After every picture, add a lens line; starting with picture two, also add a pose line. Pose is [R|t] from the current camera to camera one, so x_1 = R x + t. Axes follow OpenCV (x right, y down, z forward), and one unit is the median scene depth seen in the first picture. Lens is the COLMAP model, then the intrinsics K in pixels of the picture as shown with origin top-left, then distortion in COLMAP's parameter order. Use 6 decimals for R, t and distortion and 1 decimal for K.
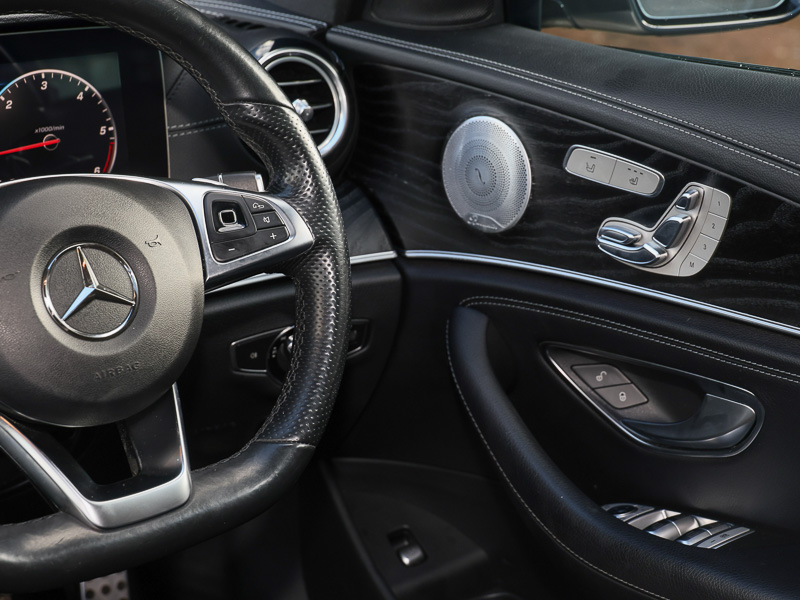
lens RADIAL K [[1712.7, 0, 392.0], [0, 1712.7, 293.1], [0, 0, 1]] dist [-0.031689, 0.000000]
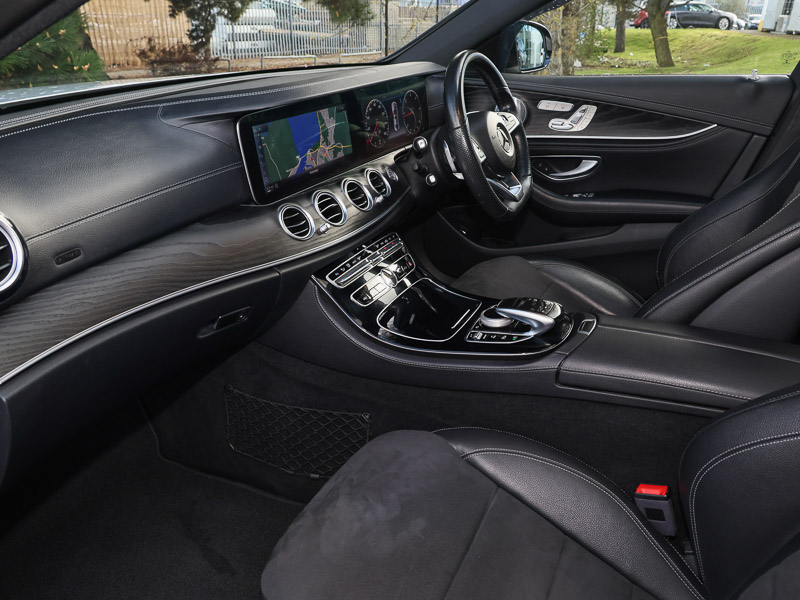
lens RADIAL K [[629.0, 0, 404.1], [0, 629.0, 301.5], [0, 0, 1]] dist [0.012803, 0.000721]
pose [[0.864373, -0.213299, 0.455371, -0.937972], [0.151540, 0.973972, 0.168564, 0.068942], [-0.479473, -0.076696, 0.874199, -0.123680]]
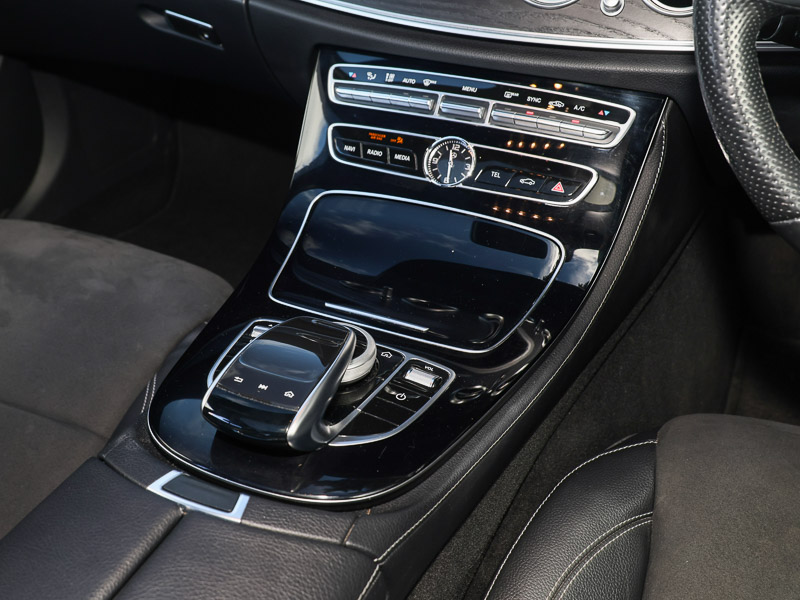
lens RADIAL K [[969.2, 0, 347.8], [0, 969.2, 304.7], [0, 0, 1]] dist [0.007901, 0.000000]
pose [[0.515955, 0.496740, -0.697882, 0.031956], [-0.220053, 0.864217, 0.452445, -0.005770], [0.827869, -0.079871, 0.555206, 0.368961]]
